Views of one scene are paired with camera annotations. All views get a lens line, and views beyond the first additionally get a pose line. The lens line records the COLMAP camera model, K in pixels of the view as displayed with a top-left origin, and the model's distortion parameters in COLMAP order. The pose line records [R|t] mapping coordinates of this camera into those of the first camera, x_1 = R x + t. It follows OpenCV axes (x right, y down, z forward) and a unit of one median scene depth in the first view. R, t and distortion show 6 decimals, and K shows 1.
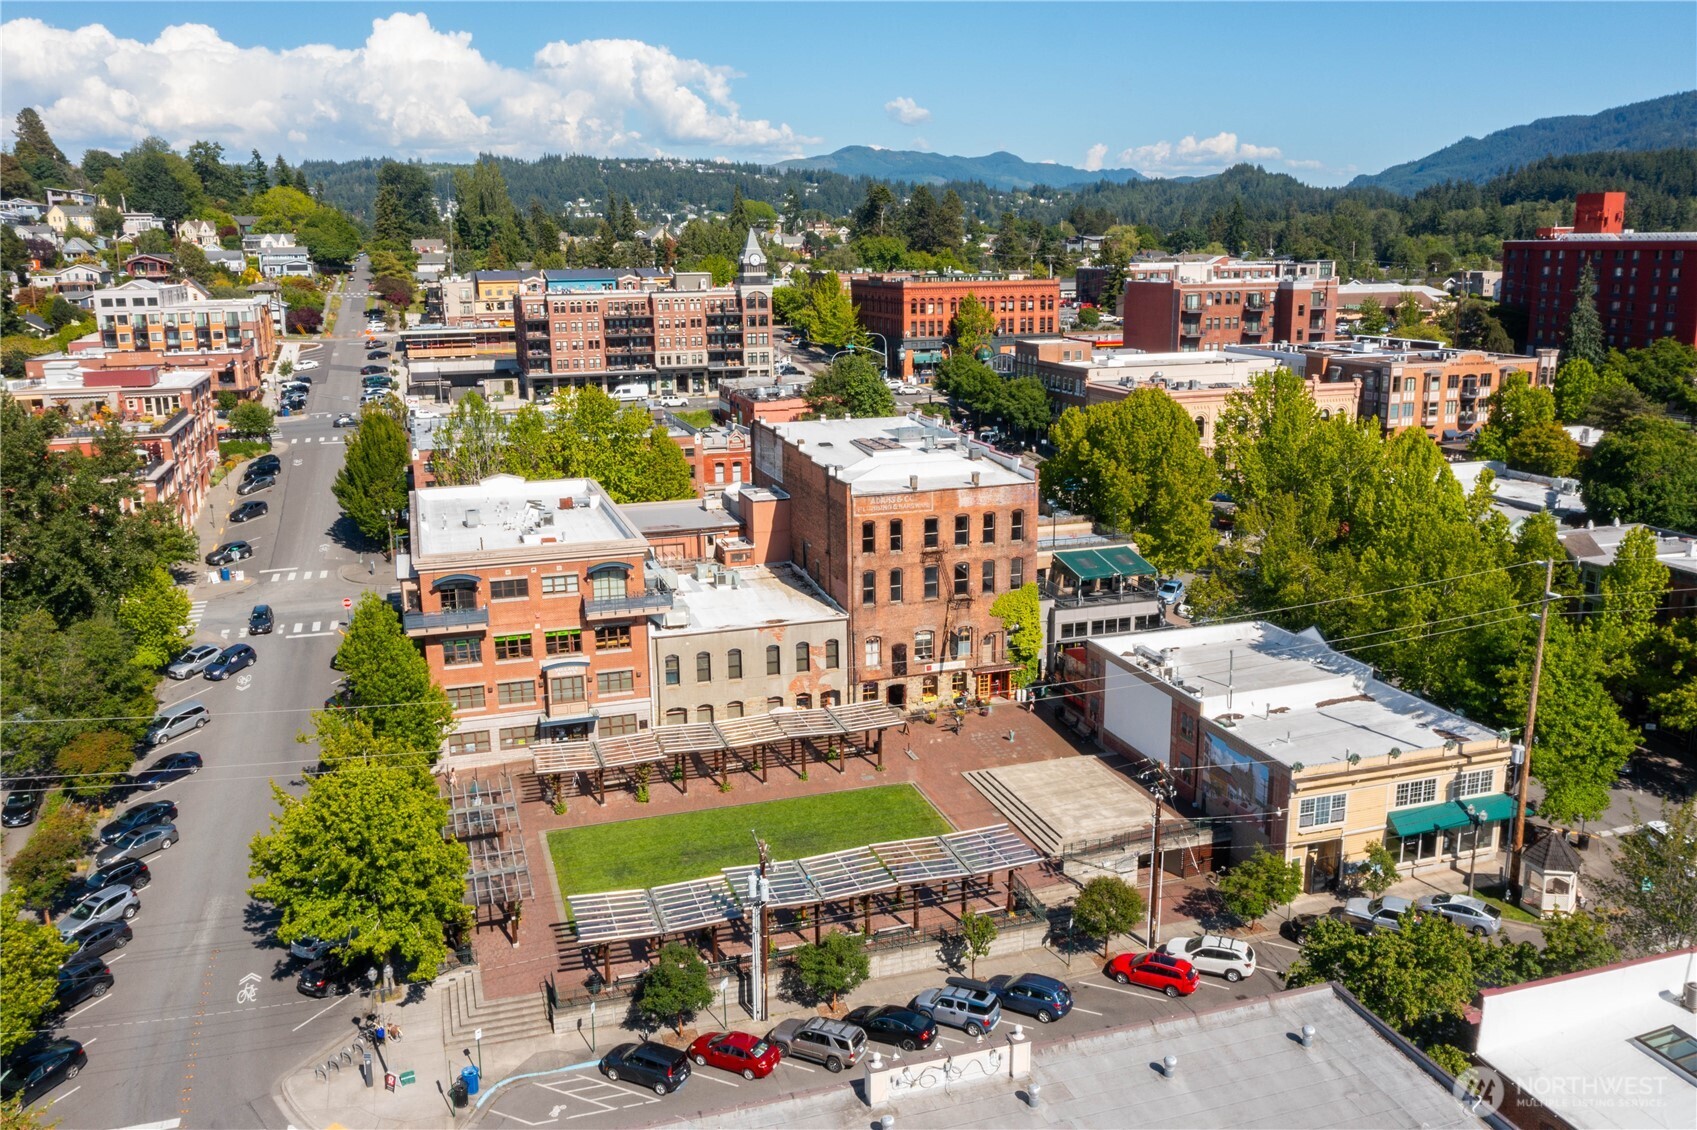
lens RADIAL K [[1346.9, 0, 849.4], [0, 1346.9, 563.3], [0, 0, 1]] dist [-0.038362, 0.000722]
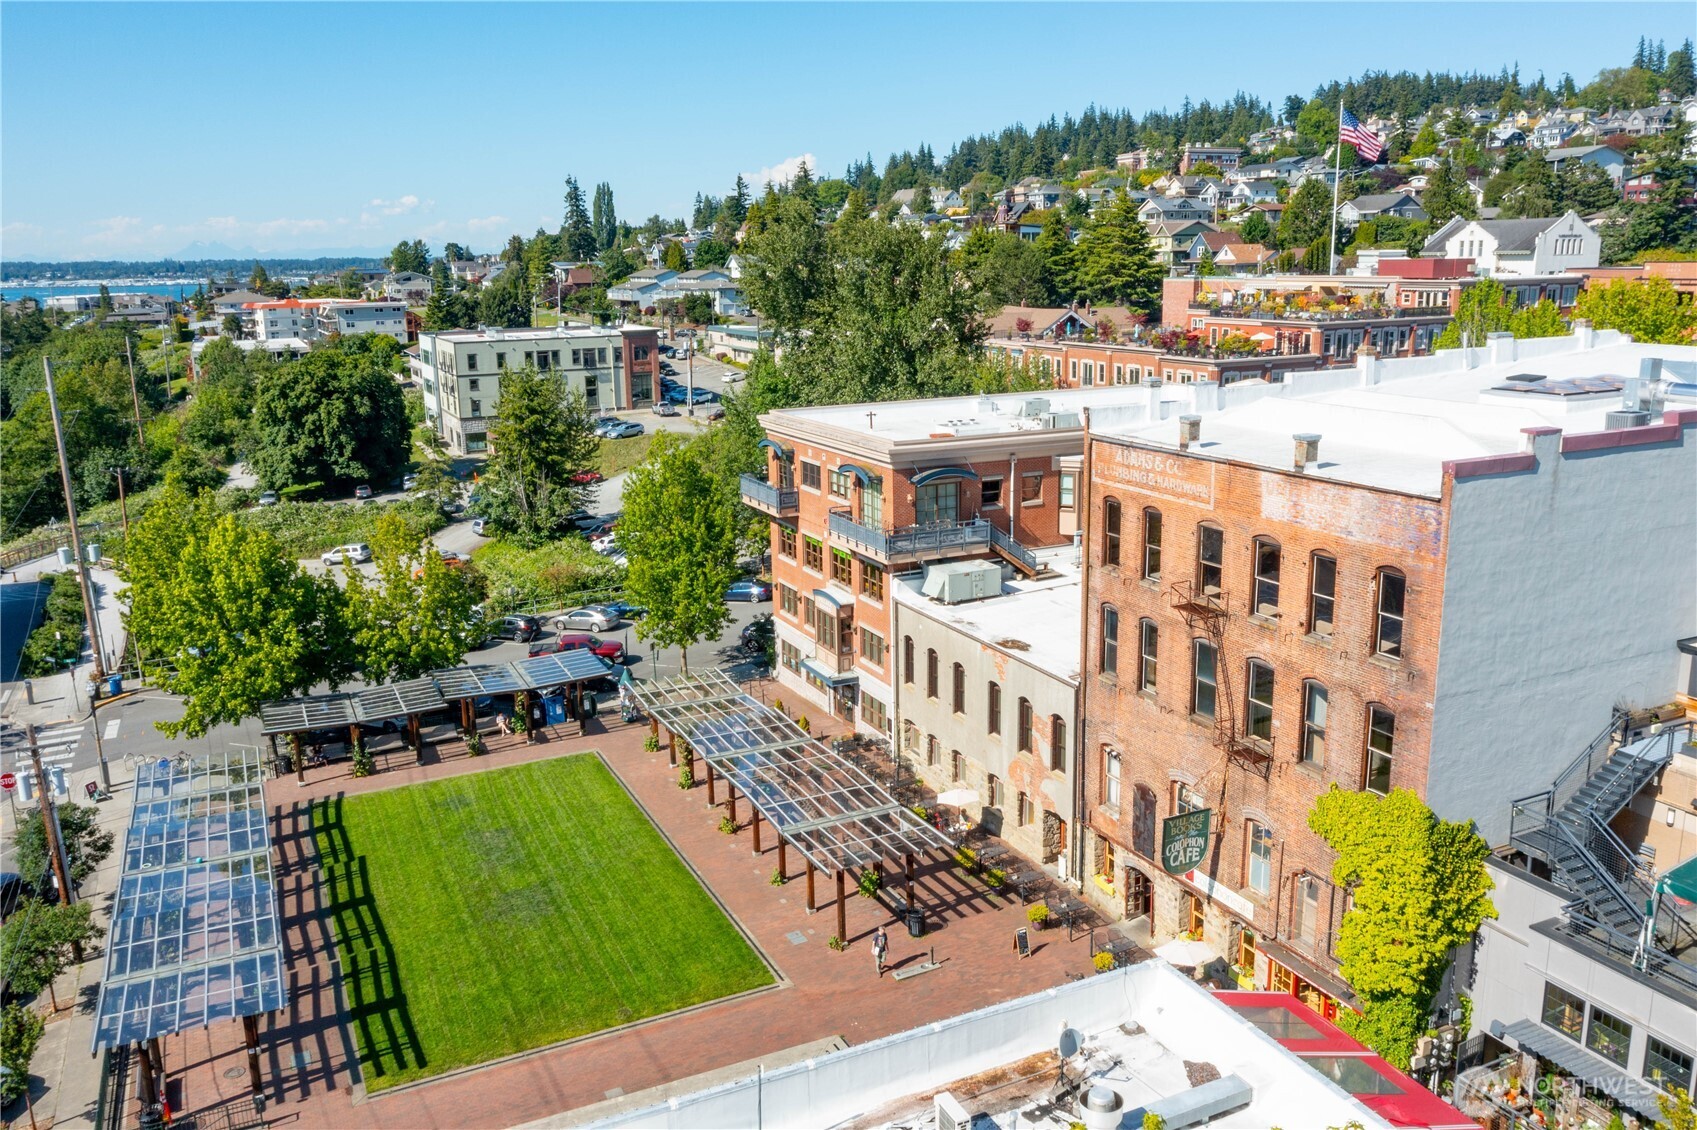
lens RADIAL K [[1346.9, 0, 849.4], [0, 1346.9, 567.5], [0, 0, 1]] dist [-0.038362, 0.000722]
pose [[0.112394, 0.231846, -0.966238, 0.445823], [-0.210660, 0.955855, 0.204850, -0.081849], [0.971077, 0.180524, 0.156273, 0.824978]]
